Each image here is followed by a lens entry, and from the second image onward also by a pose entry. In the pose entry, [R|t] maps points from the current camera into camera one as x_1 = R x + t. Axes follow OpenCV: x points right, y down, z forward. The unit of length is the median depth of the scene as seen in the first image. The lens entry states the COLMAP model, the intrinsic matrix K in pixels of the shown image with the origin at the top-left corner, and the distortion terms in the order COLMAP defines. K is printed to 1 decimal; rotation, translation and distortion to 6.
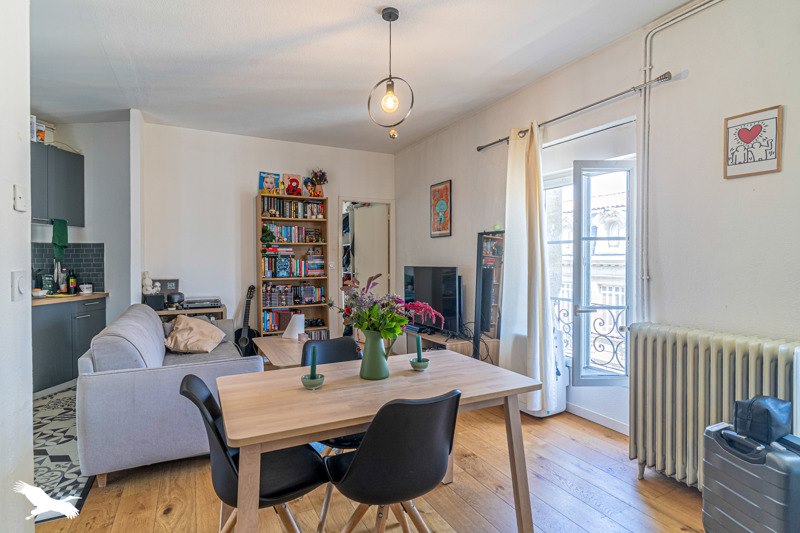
lens RADIAL K [[407.7, 0, 398.2], [0, 407.7, 263.2], [0, 0, 1]] dist [-0.004337, -0.001186]
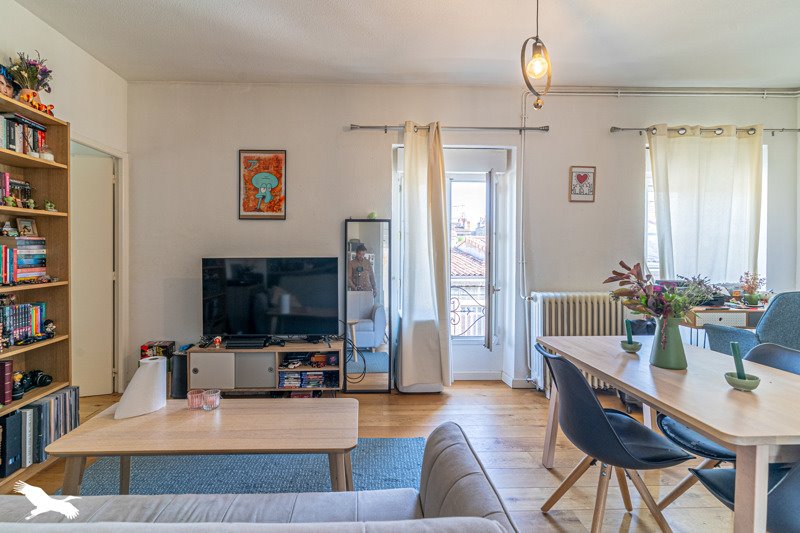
lens RADIAL K [[381.6, 0, 384.8], [0, 381.6, 254.1], [0, 0, 1]] dist [0.000378, -0.000192]
pose [[0.427146, -0.003093, 0.904177, -0.467988], [0.007823, 0.999969, -0.000275, 0.003517], [-0.904149, 0.007190, 0.427157, 0.490202]]
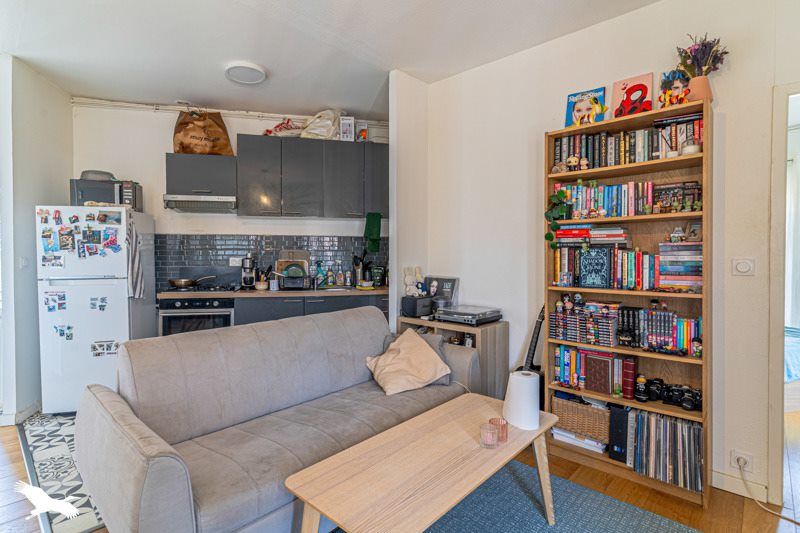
lens RADIAL K [[397.2, 0, 396.8], [0, 397.2, 259.3], [0, 0, 1]] dist [-0.004144, -0.000637]
pose [[0.315123, 0.013766, -0.948951, 0.111619], [-0.012248, 0.999871, 0.010437, -0.002551], [0.948972, 0.008334, 0.315251, 0.640299]]
